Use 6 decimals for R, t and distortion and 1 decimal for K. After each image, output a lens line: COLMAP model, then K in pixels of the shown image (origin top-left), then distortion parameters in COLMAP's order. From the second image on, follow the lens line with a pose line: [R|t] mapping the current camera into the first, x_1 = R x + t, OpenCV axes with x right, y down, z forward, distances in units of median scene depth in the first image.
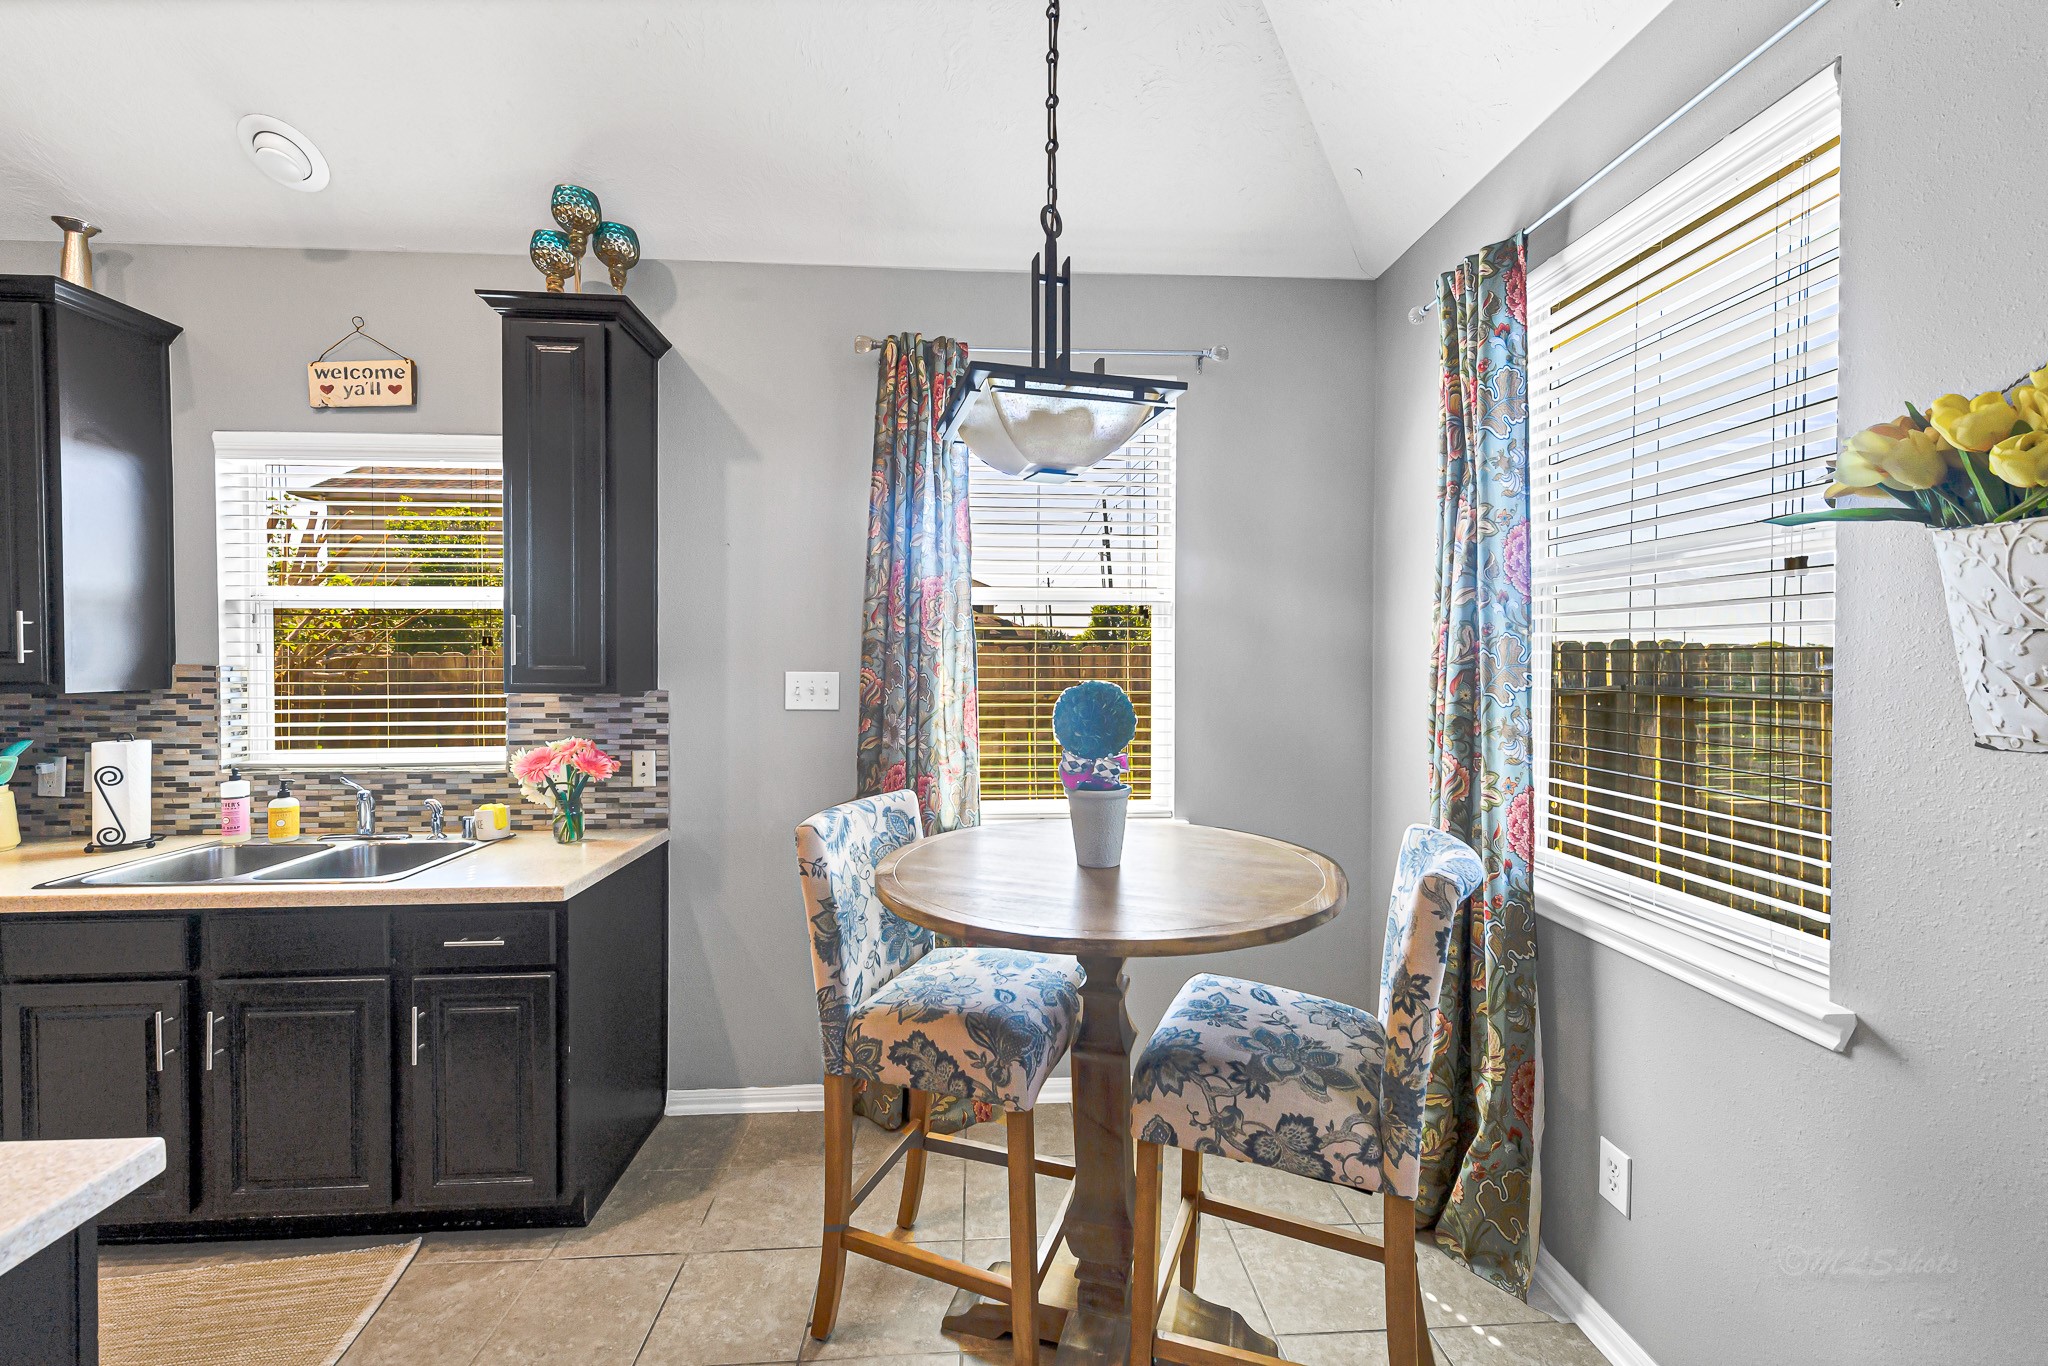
lens RADIAL K [[837.5, 0, 1027.8], [0, 837.5, 669.4], [0, 0, 1]] dist [0.007339, -0.000529]
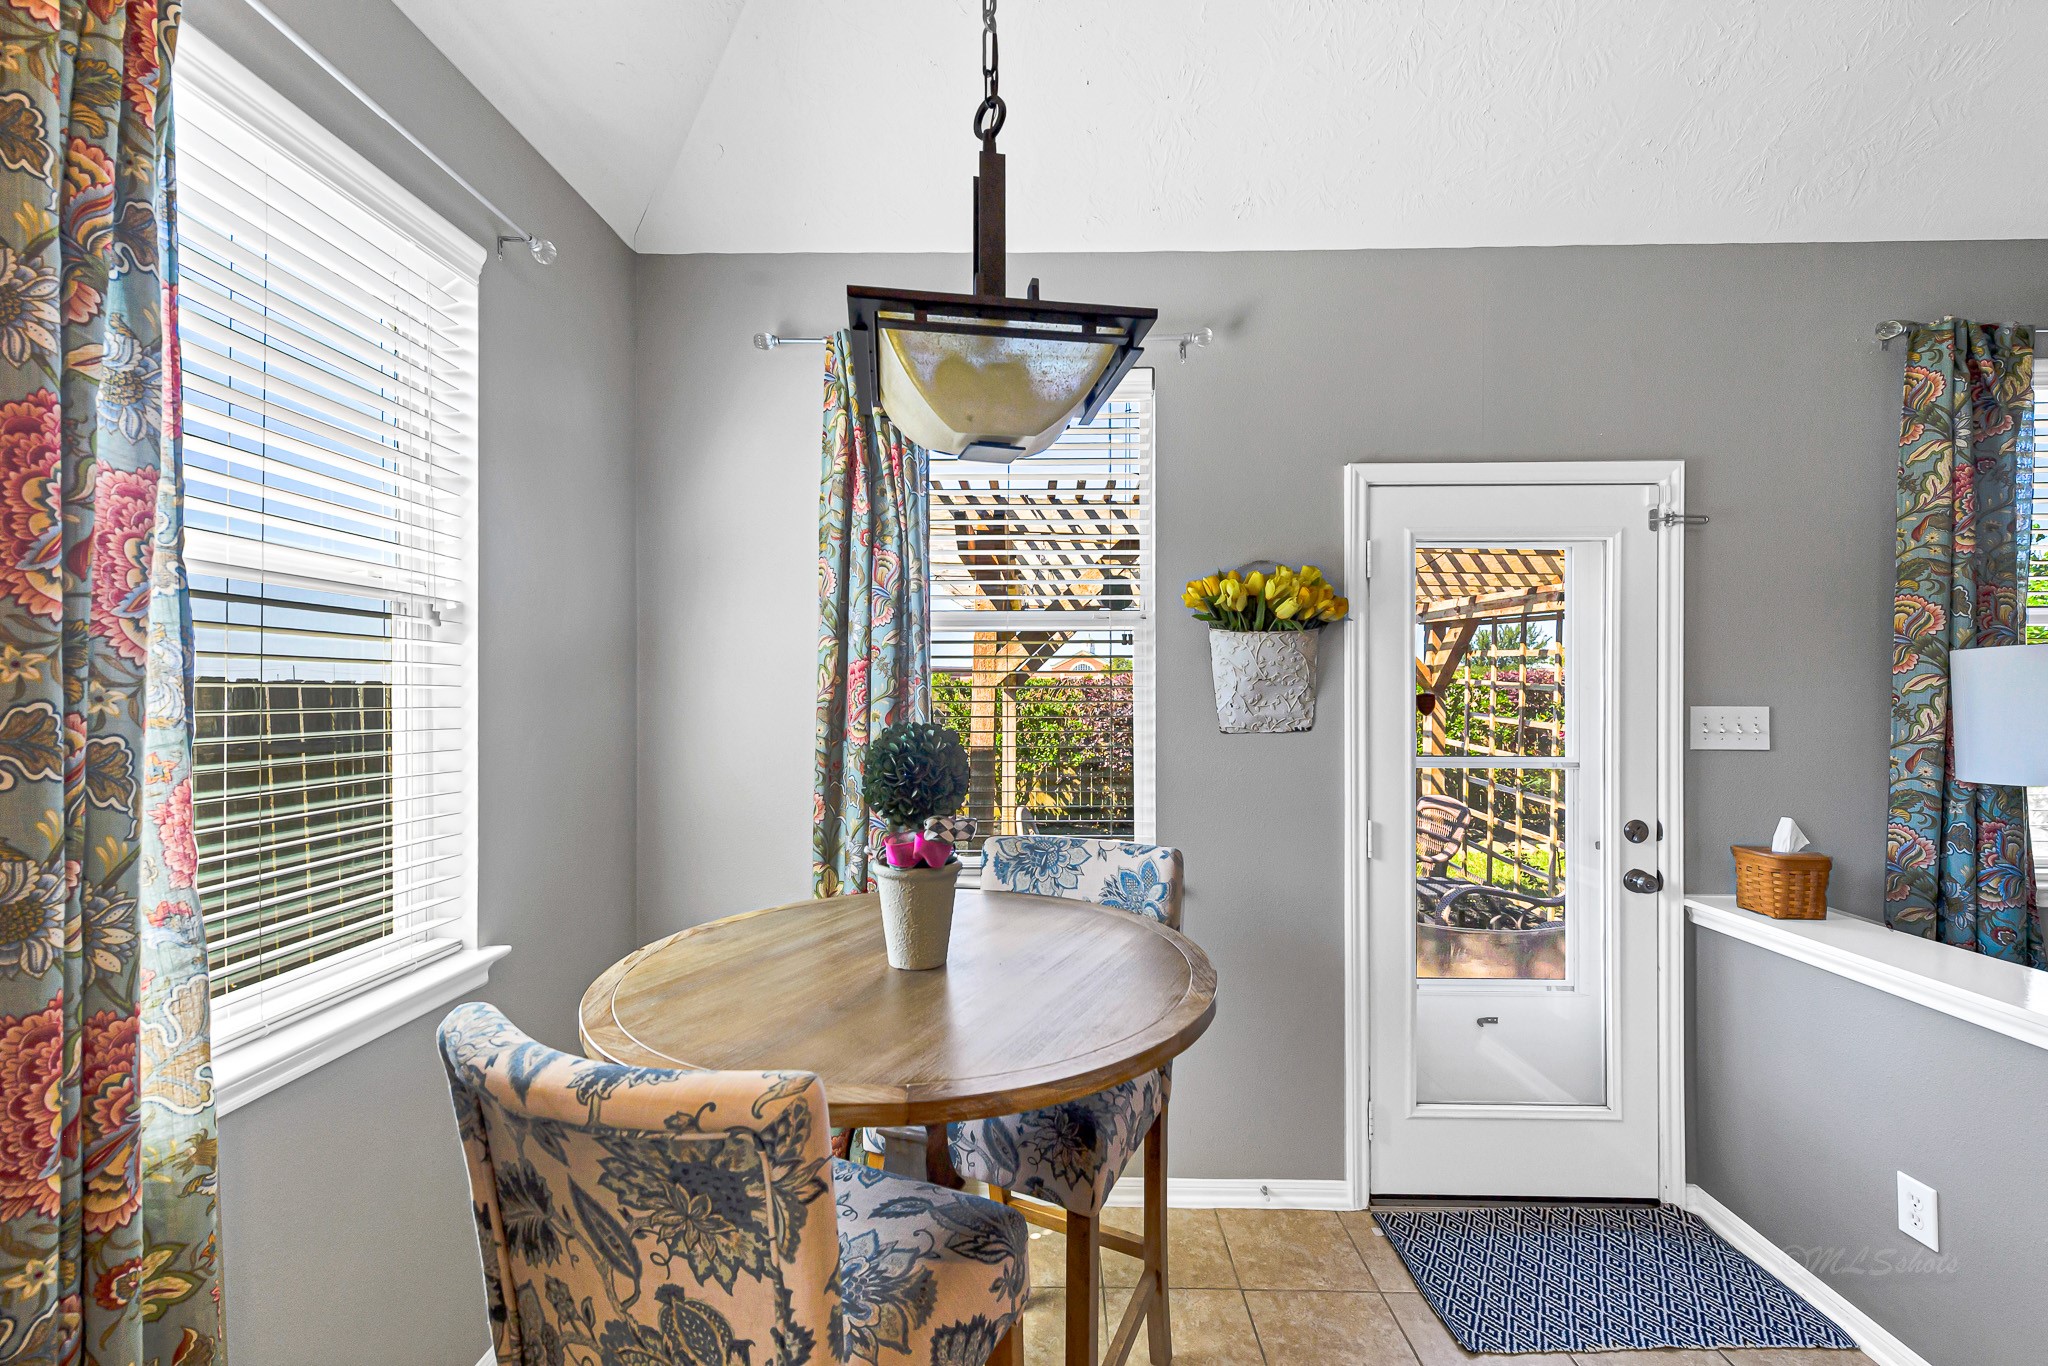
lens RADIAL K [[849.9, 0, 1030.2], [0, 849.9, 694.6], [0, 0, 1]] dist [0.013299, -0.000281]
pose [[0.081309, -0.003351, 0.996683, -0.464829], [0.015576, 0.999877, 0.002092, -0.007641], [-0.996567, 0.015354, 0.081351, 0.571210]]
